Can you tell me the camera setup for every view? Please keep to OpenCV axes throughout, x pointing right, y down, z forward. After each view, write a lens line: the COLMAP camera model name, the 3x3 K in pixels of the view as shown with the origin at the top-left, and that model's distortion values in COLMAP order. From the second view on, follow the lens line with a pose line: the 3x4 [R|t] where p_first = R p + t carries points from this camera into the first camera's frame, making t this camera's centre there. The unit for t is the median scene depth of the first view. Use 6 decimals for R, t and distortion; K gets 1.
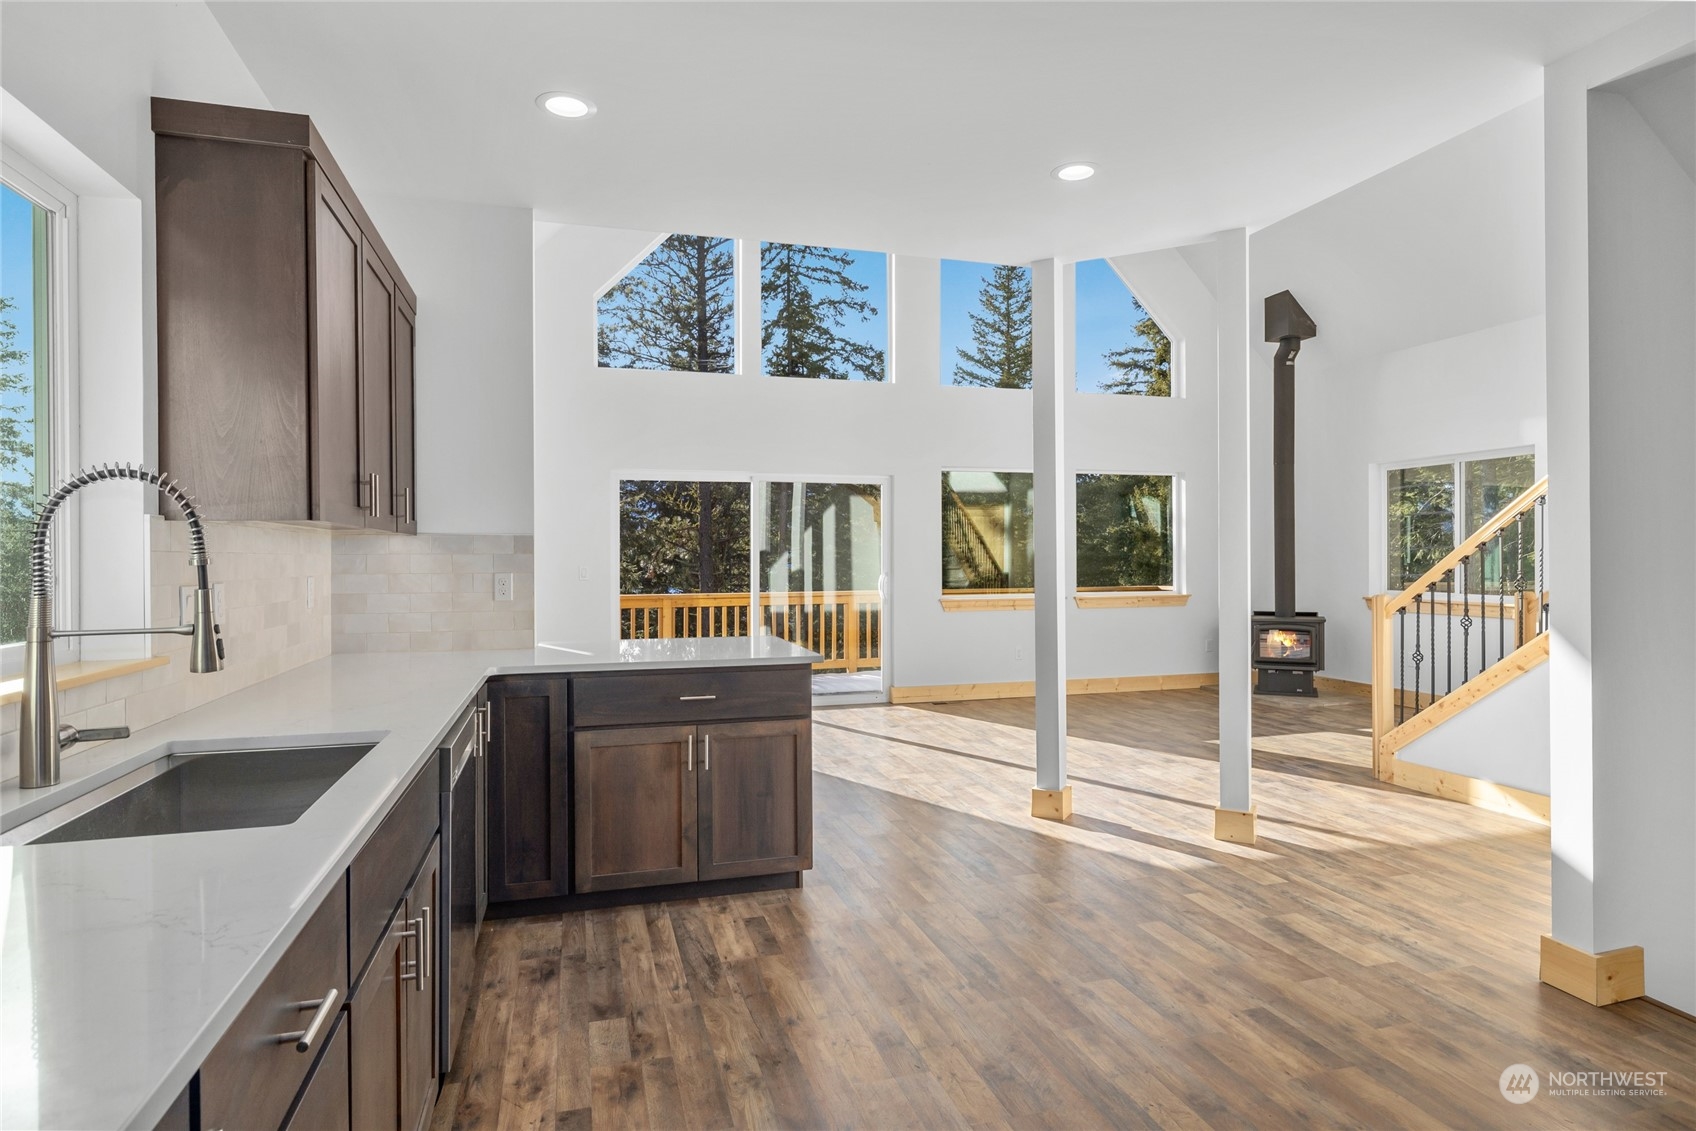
lens RADIAL K [[931.0, 0, 852.2], [0, 931.0, 563.7], [0, 0, 1]] dist [0.001055, 0.001757]
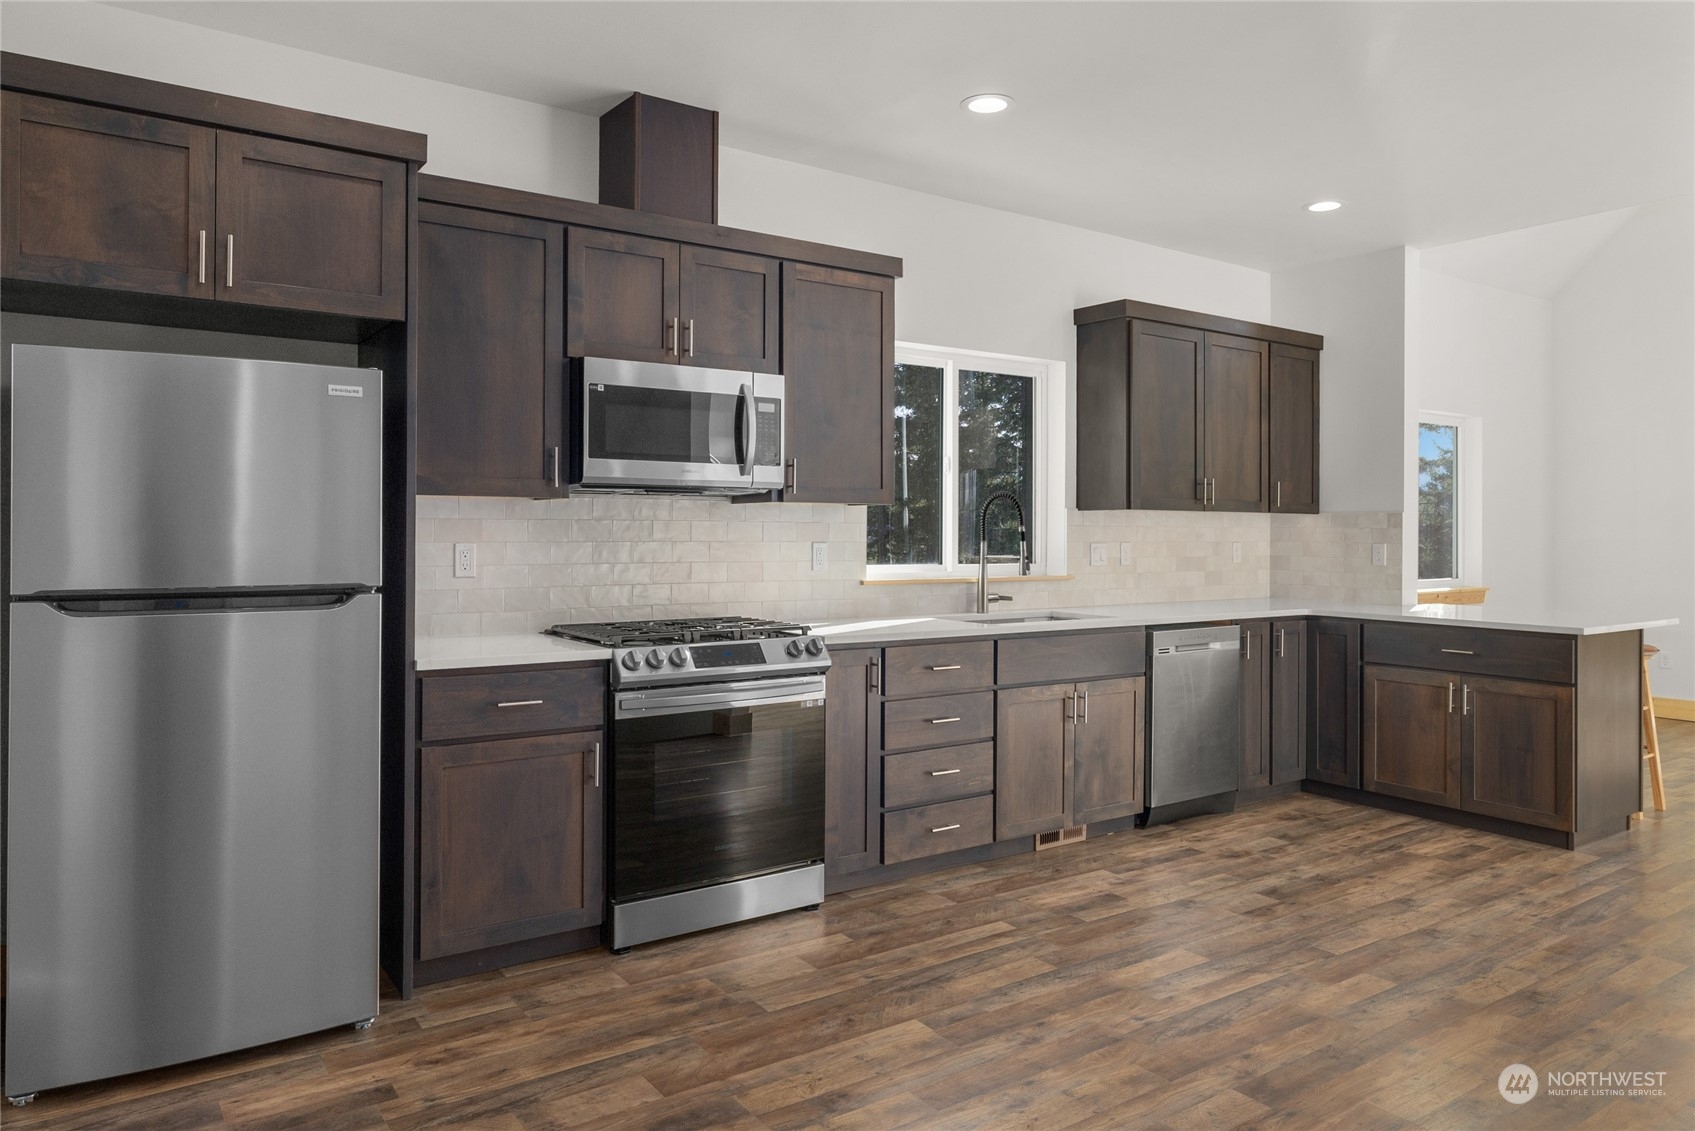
lens RADIAL K [[1120.5, 0, 802.6], [0, 1120.5, 540.3], [0, 0, 1]] dist [-0.001139, -0.002859]
pose [[0.288319, 0.016526, -0.957392, 0.869619], [-0.013221, 0.999824, 0.013277, -0.003378], [0.957443, 0.008830, 0.288487, -0.181190]]
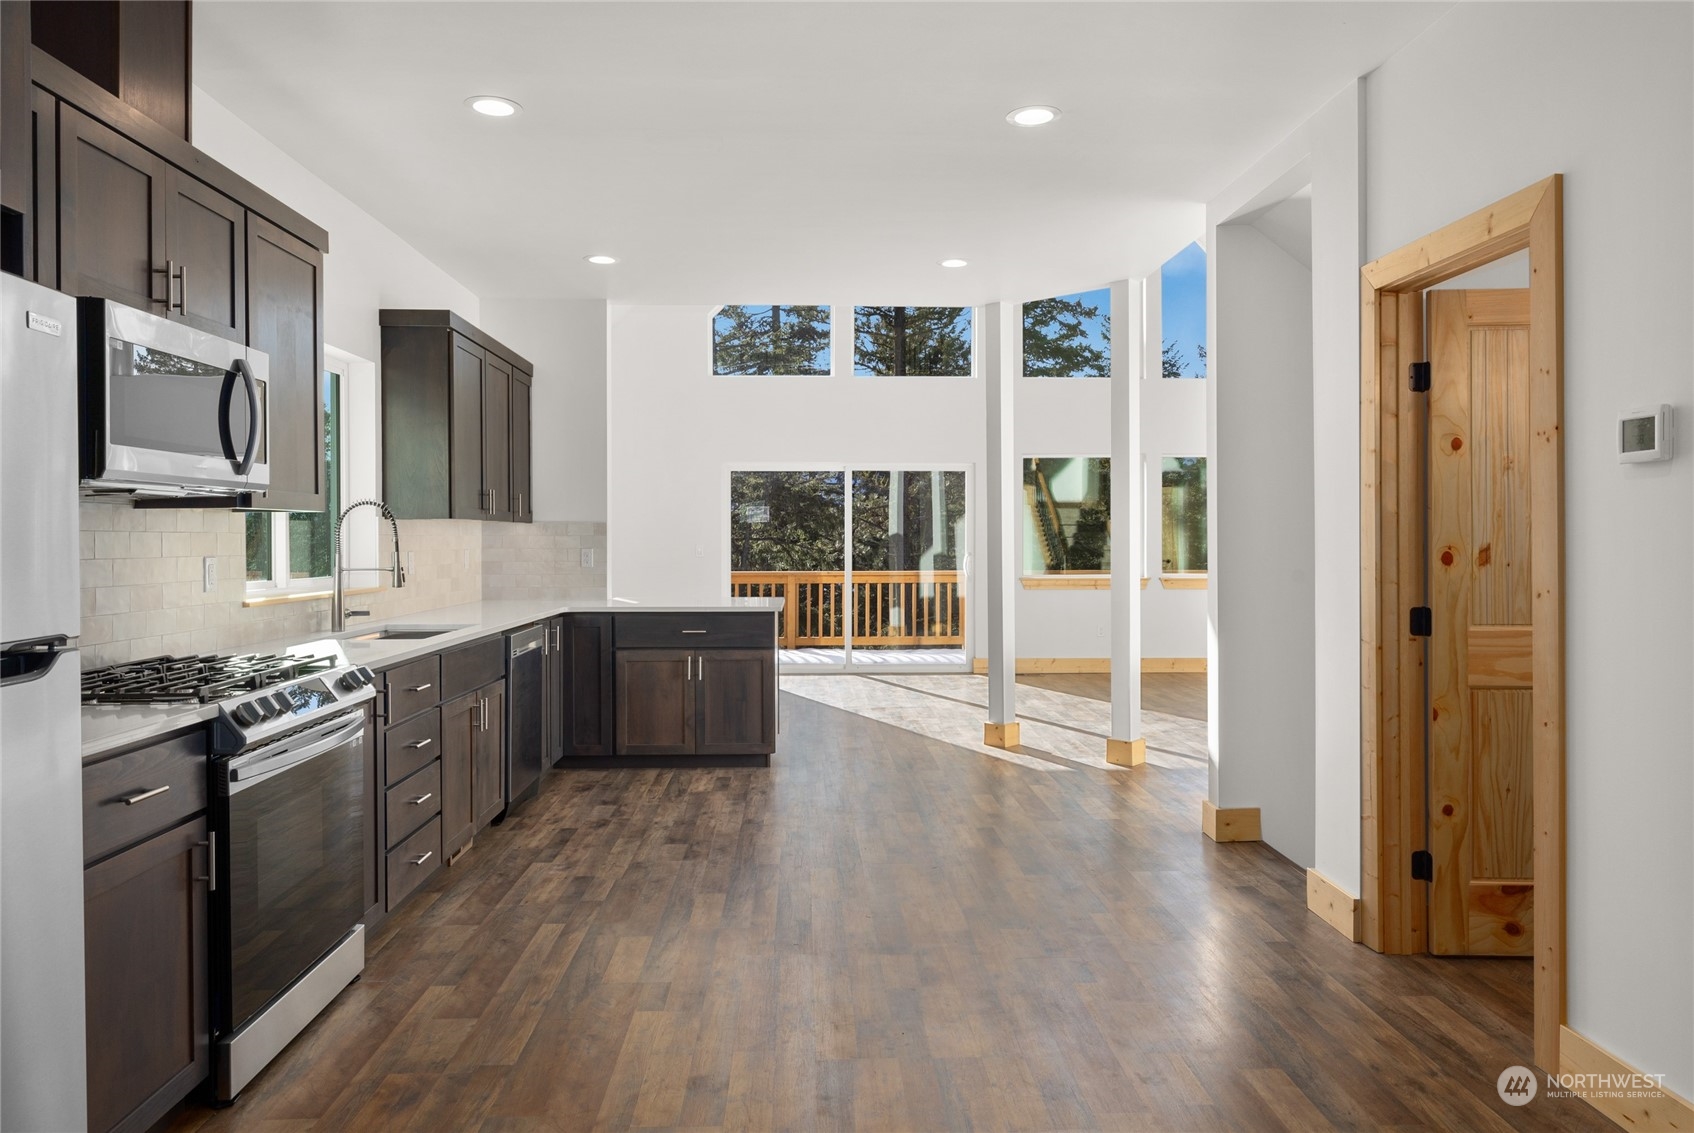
lens RADIAL K [[1119.9, 0, 855.3], [0, 1119.9, 557.5], [0, 0, 1]] dist [-0.001139, -0.002859]
pose [[0.969203, 0.009219, -0.246092, 0.490043], [-0.006319, 0.999901, 0.012570, -0.000532], [0.246184, -0.010628, 0.969165, -0.635949]]
